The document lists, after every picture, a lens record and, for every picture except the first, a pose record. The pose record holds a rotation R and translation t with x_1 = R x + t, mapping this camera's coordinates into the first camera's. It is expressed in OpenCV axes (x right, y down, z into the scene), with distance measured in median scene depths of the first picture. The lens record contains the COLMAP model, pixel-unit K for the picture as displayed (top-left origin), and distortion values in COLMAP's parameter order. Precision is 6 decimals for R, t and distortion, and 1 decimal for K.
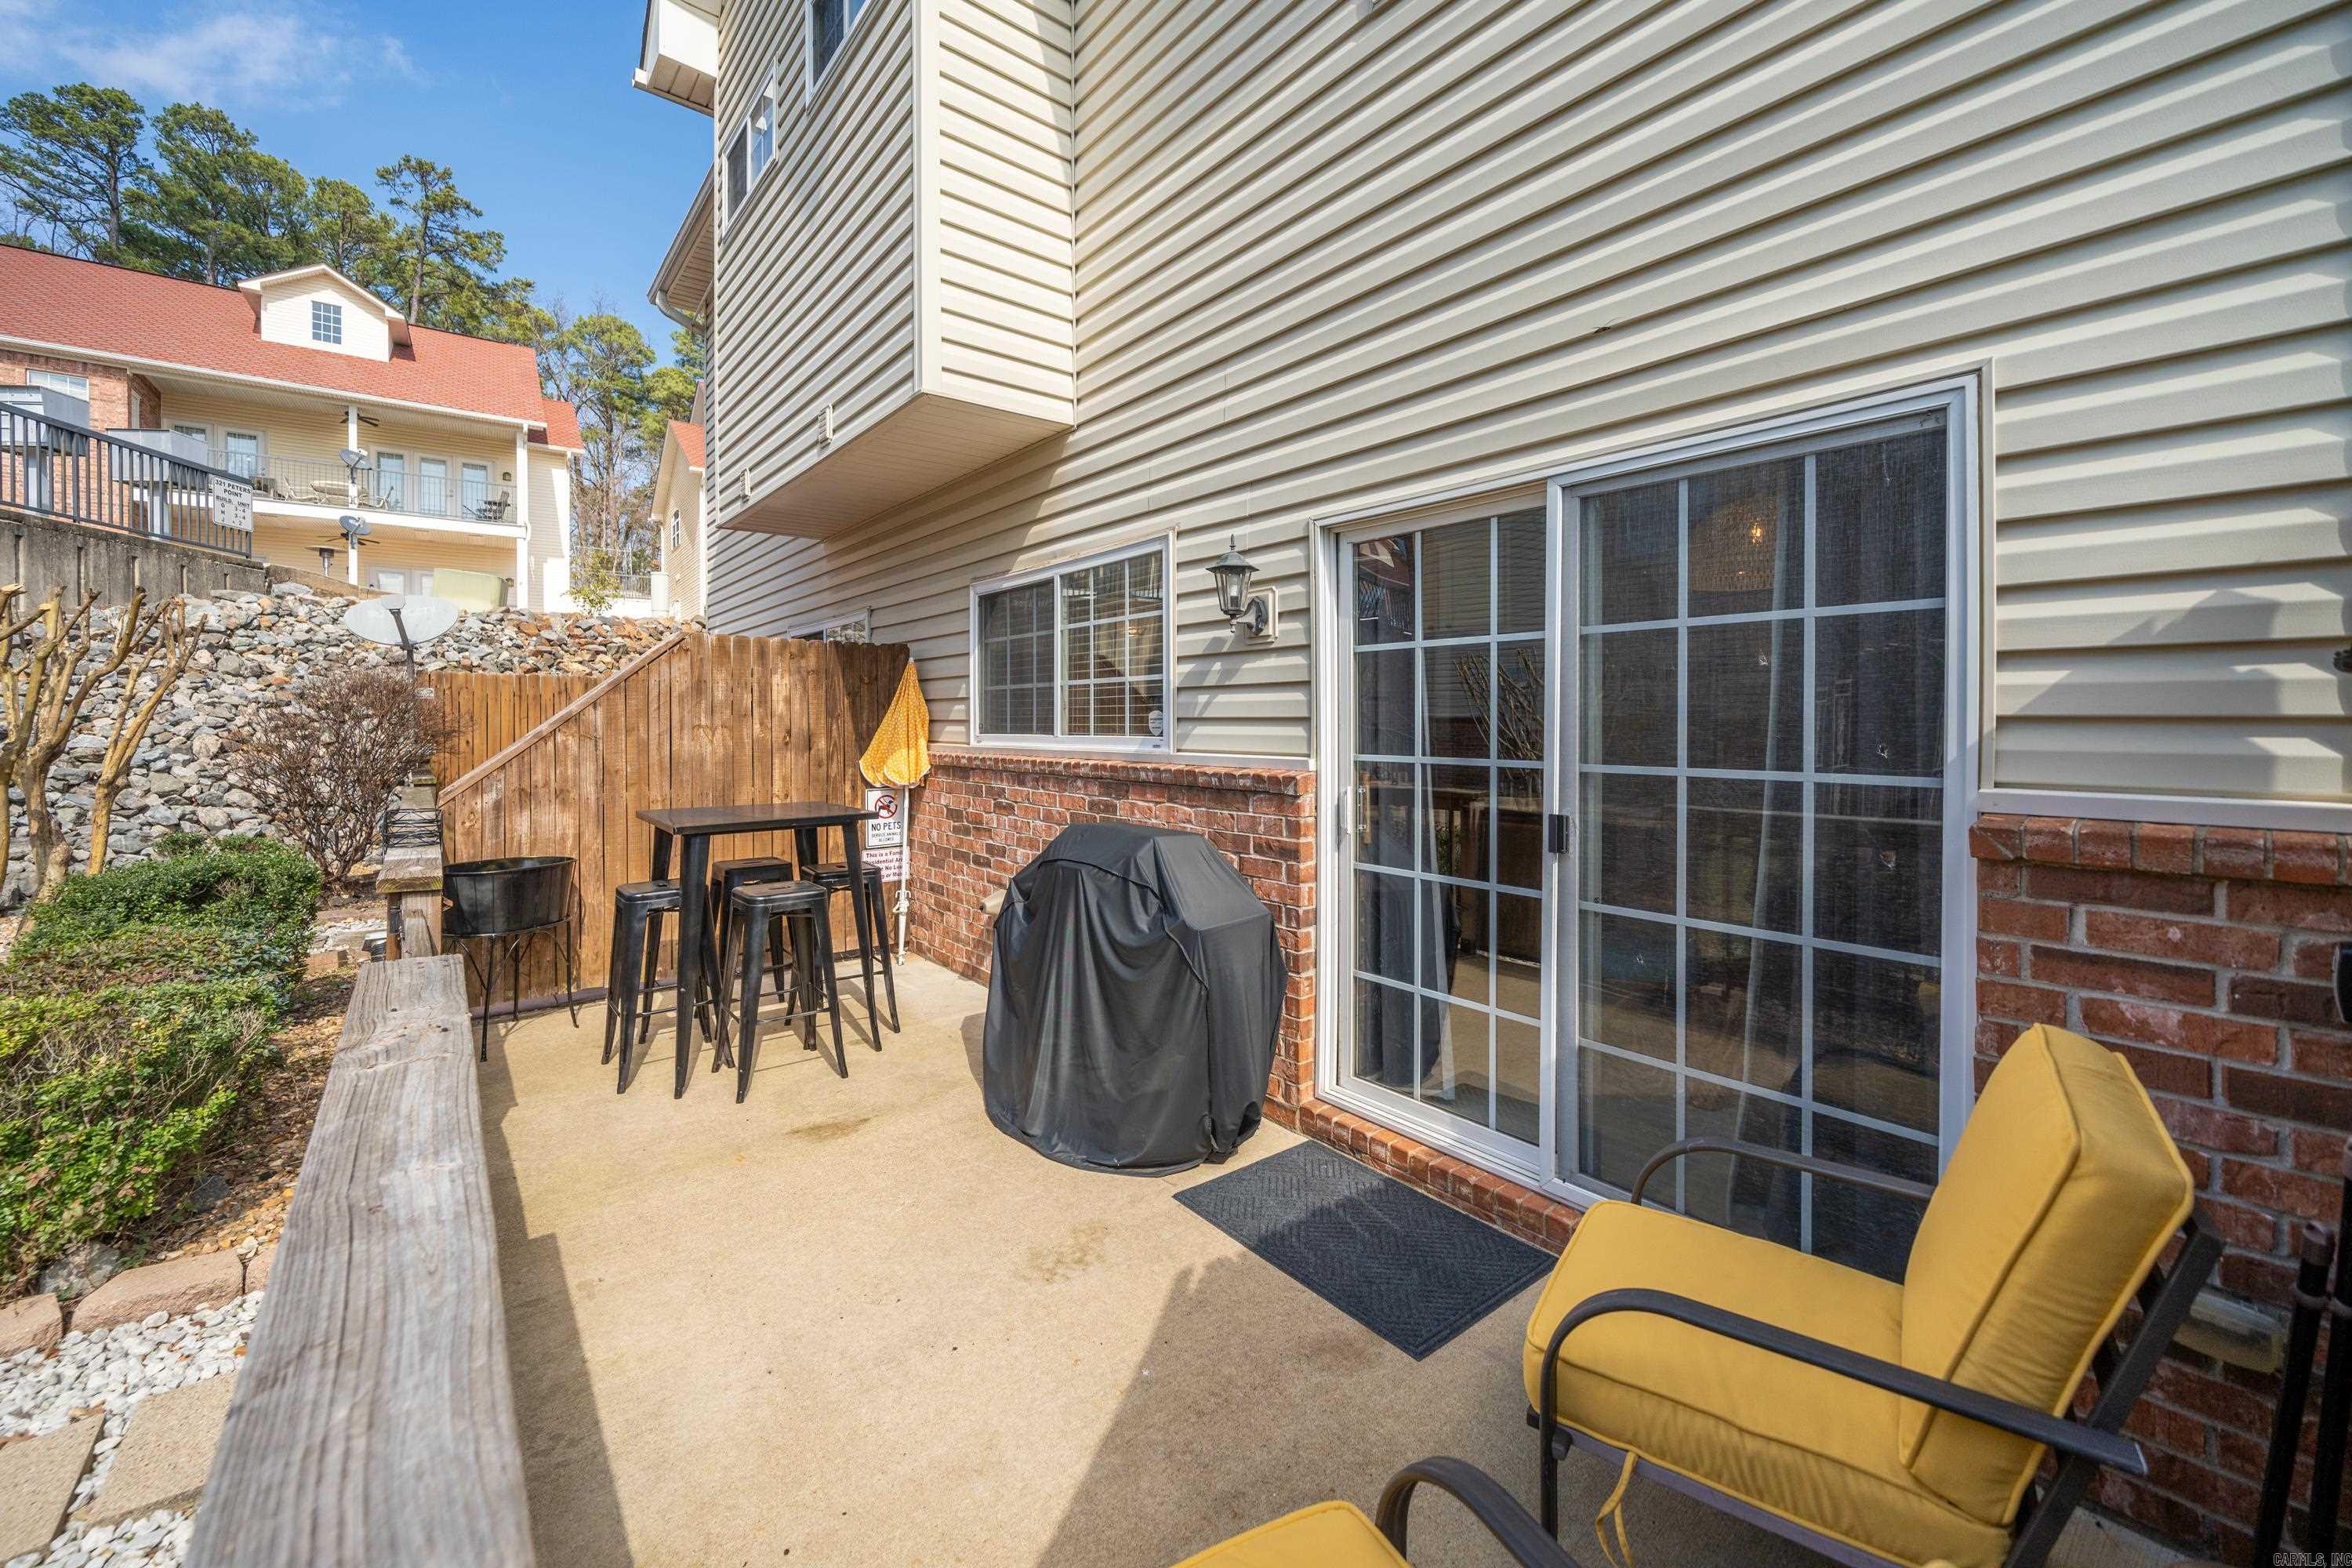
lens RADIAL K [[930.4, 0, 1210.6], [0, 930.4, 717.7], [0, 0, 1]] dist [-0.001386, -0.000057]
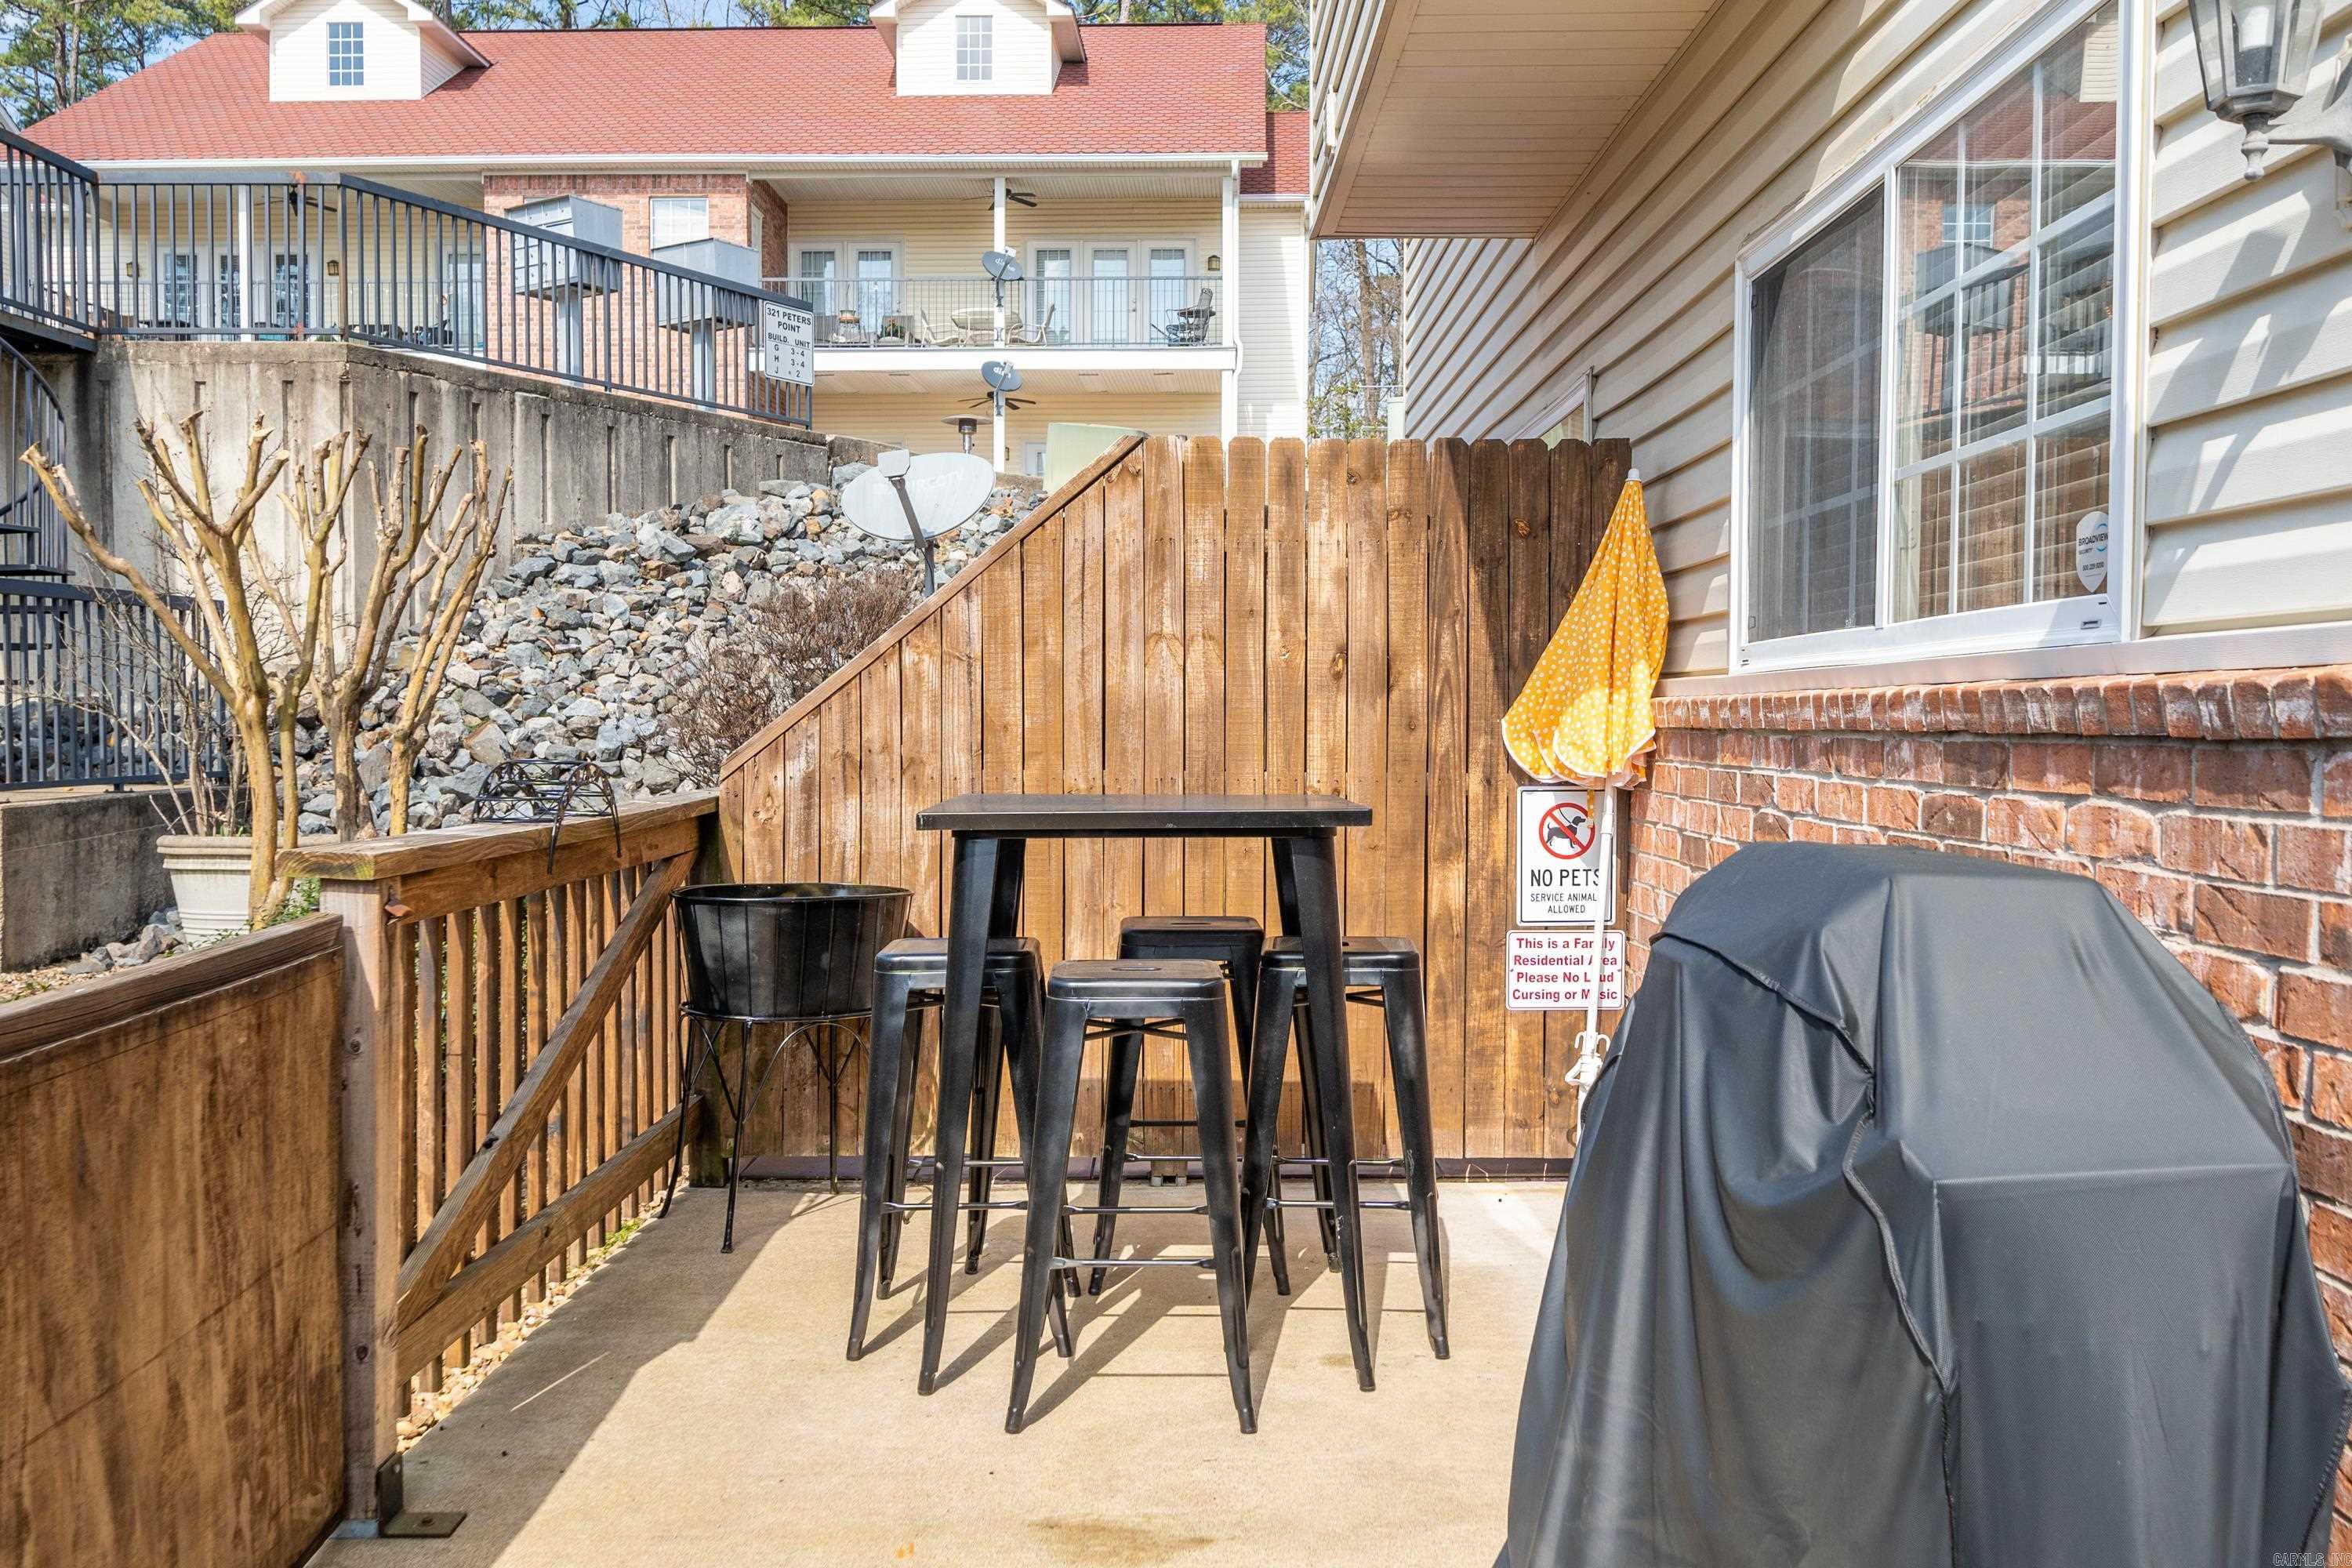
lens RADIAL K [[2056.2, 0, 1176.0], [0, 2056.2, 784.0], [0, 0, 1]] dist [0.010997, 0.006433]
pose [[0.768443, 0.020049, -0.639604, 0.118526], [0.004099, 0.999334, 0.036249, 0.045116], [0.639905, -0.030477, 0.767849, 0.200480]]
